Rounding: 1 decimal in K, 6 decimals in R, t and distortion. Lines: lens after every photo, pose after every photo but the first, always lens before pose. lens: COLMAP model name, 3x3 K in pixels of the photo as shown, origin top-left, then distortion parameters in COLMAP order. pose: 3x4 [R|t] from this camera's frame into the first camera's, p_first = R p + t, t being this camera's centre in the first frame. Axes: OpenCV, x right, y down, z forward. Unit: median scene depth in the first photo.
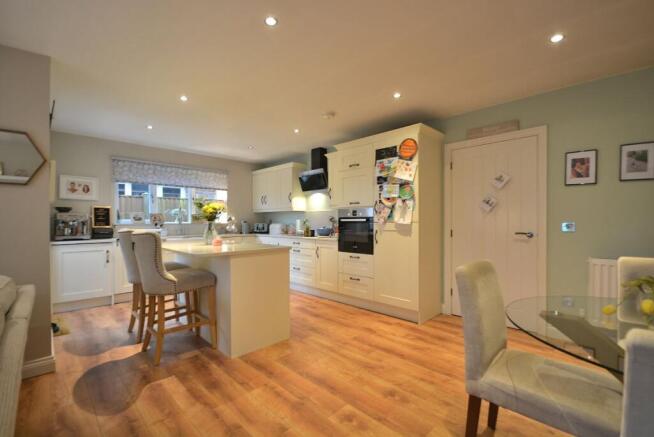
lens RADIAL K [[287.5, 0, 323.7], [0, 287.5, 223.0], [0, 0, 1]] dist [0.006808, -0.009331]
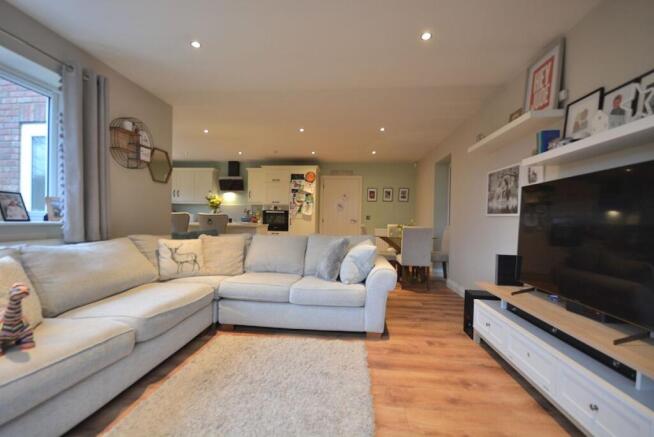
lens RADIAL K [[287.5, 0, 318.9], [0, 287.5, 227.1], [0, 0, 1]] dist [0.006808, -0.009331]
pose [[0.774290, 0.002899, 0.632824, -0.880123], [-0.018788, 0.999654, 0.018408, 0.048681], [-0.632551, -0.026143, 0.774077, -0.560171]]
